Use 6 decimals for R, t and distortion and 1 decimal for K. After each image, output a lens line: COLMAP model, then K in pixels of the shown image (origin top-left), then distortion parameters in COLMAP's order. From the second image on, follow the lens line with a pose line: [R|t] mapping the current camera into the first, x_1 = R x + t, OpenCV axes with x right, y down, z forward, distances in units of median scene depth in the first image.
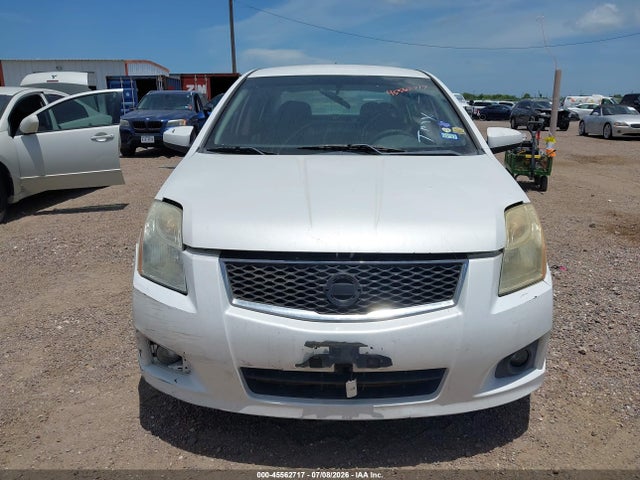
lens RADIAL K [[497.0, 0, 320.0], [0, 497.0, 240.0], [0, 0, 1]] dist [-0.002783, -0.000828]
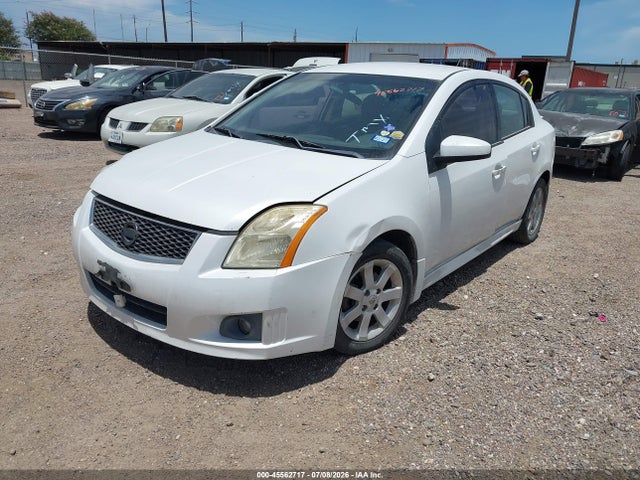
lens RADIAL K [[497.0, 0, 320.0], [0, 497.0, 240.0], [0, 0, 1]] dist [-0.002783, -0.000828]
pose [[0.809775, 0.218710, -0.544454, 0.769743], [-0.201228, 0.975173, 0.092443, -0.073978], [0.551155, 0.034701, 0.833681, 0.071620]]
